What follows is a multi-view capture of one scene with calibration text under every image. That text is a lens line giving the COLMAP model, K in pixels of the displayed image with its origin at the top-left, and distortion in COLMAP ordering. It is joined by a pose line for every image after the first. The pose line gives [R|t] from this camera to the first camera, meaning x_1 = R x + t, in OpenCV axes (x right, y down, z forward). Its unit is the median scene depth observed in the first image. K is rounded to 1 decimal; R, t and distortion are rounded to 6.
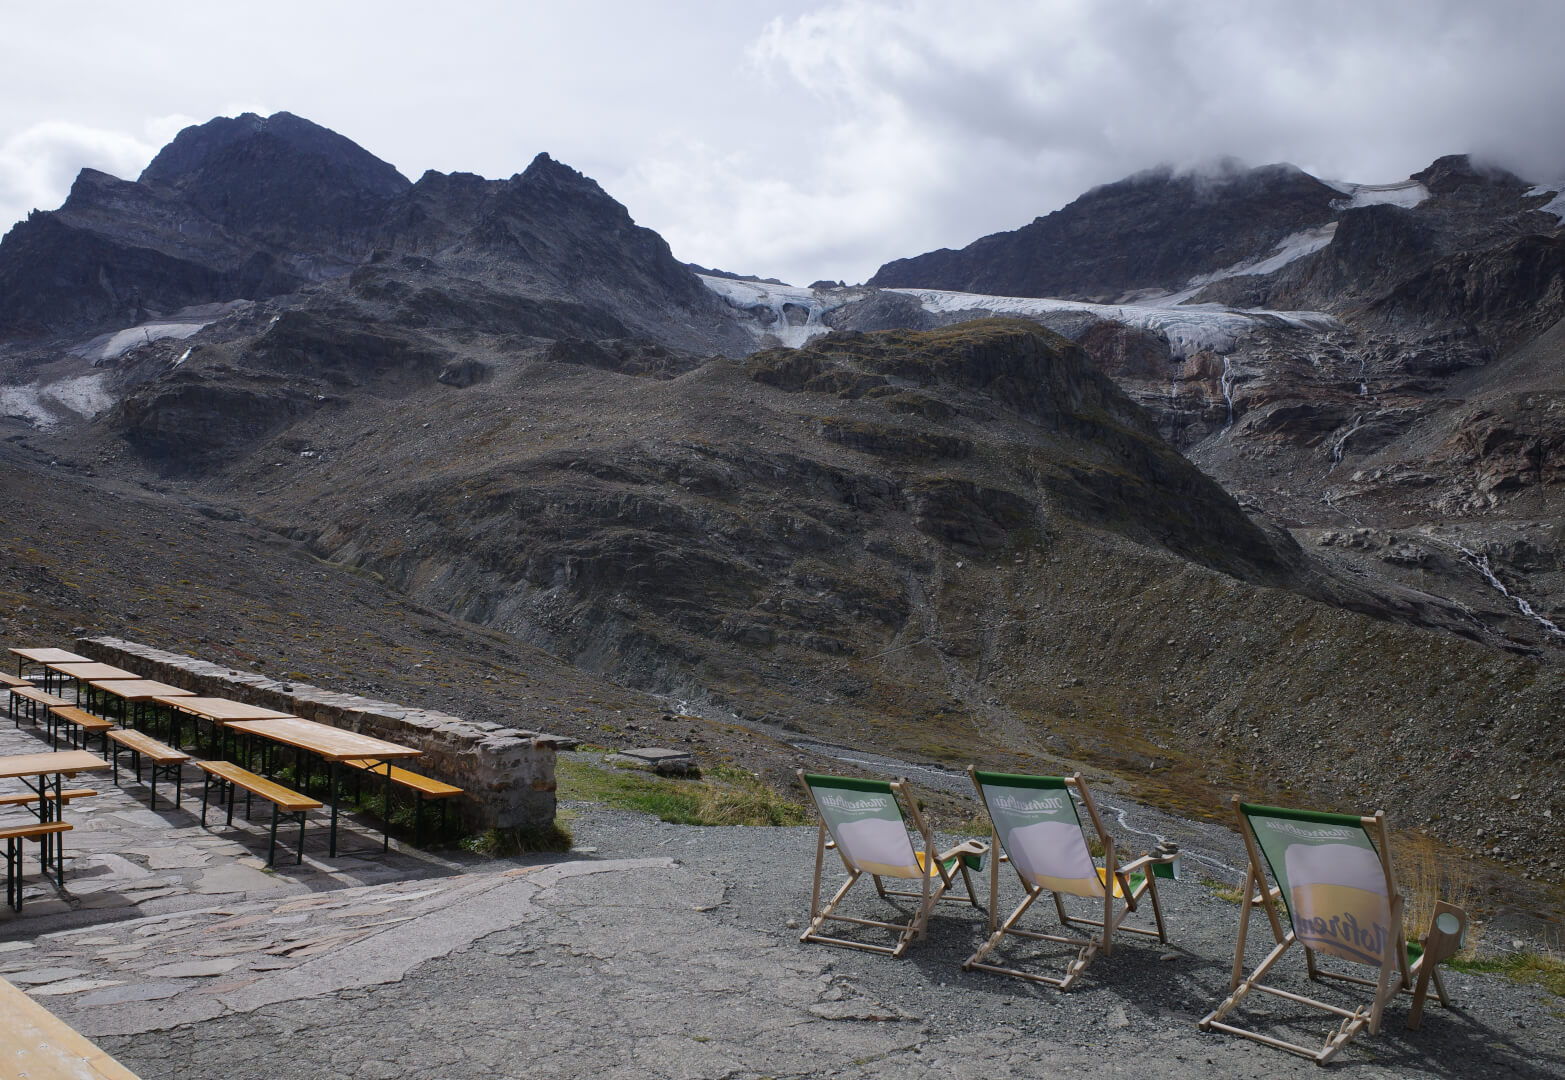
lens RADIAL K [[1288.3, 0, 782.5], [0, 1288.3, 540.0], [0, 0, 1]] dist [-0.070830, 0.107396]
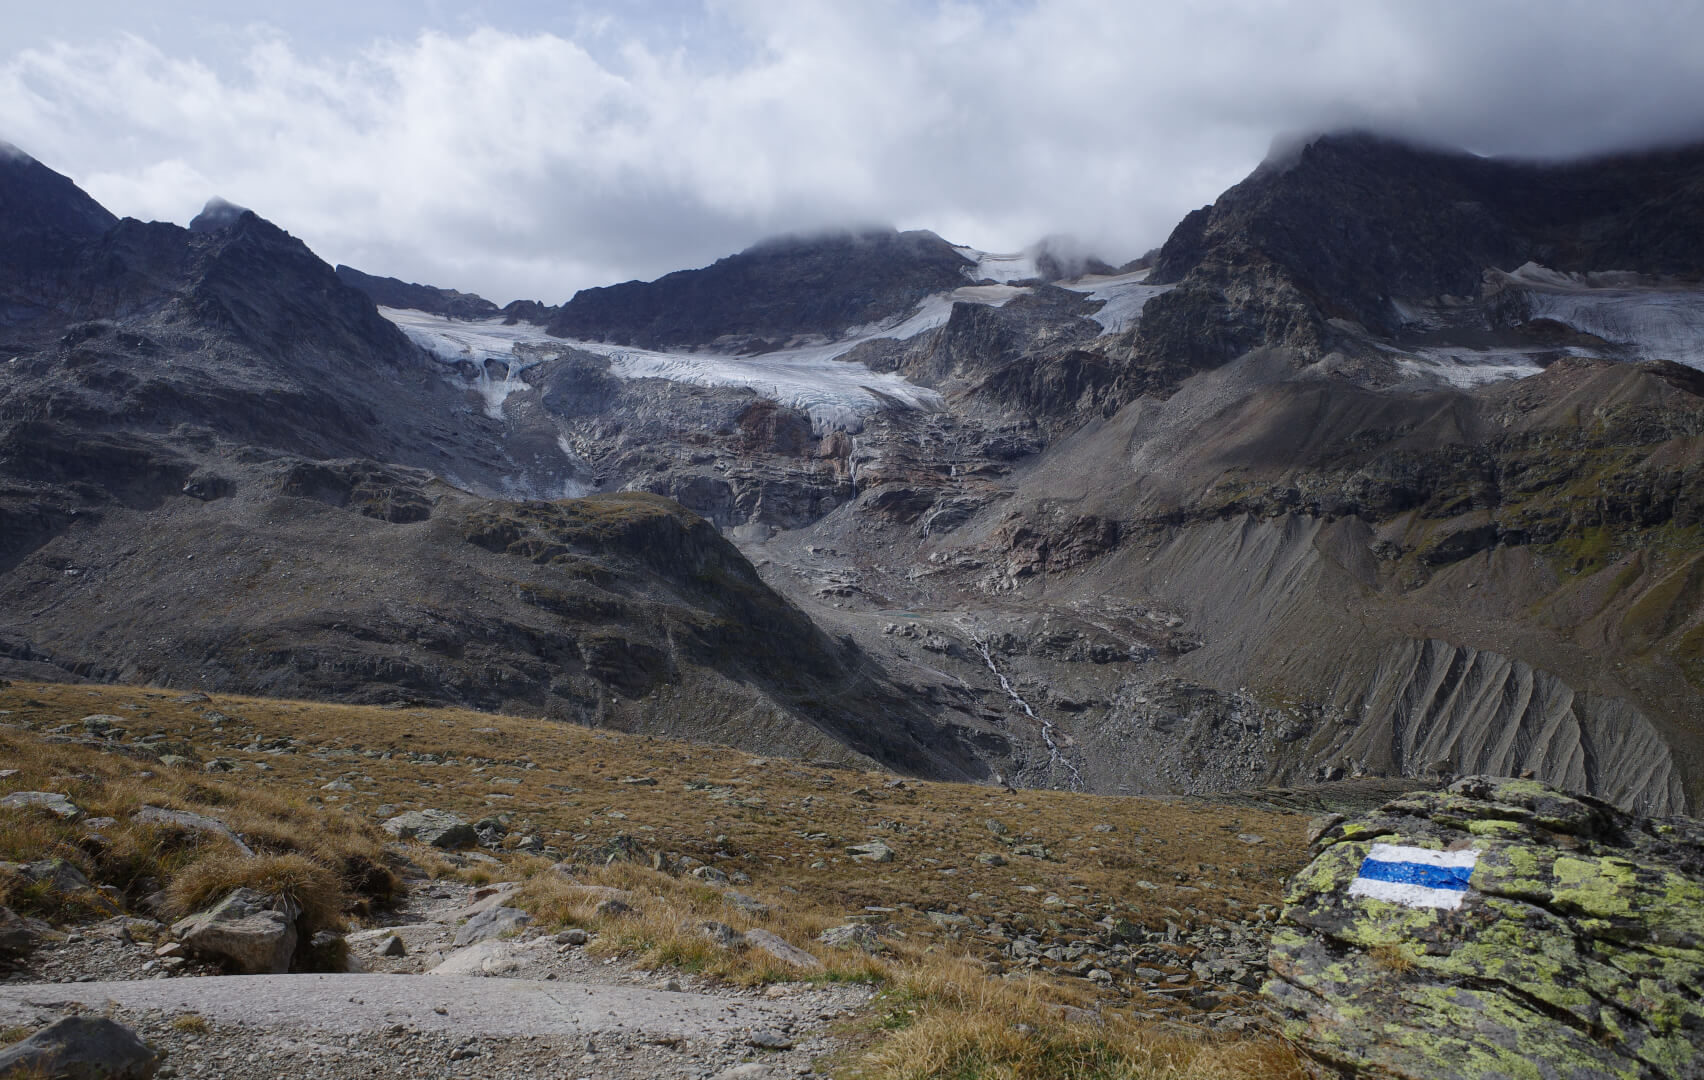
lens RADIAL K [[1232.4, 0, 825.1], [0, 1232.4, 561.7], [0, 0, 1]] dist [-0.038221, 0.037902]
pose [[0.963724, -0.016904, 0.266363, -0.003296], [0.007926, 0.999365, 0.034743, -0.088705], [-0.266781, -0.031372, 0.963246, -0.211462]]
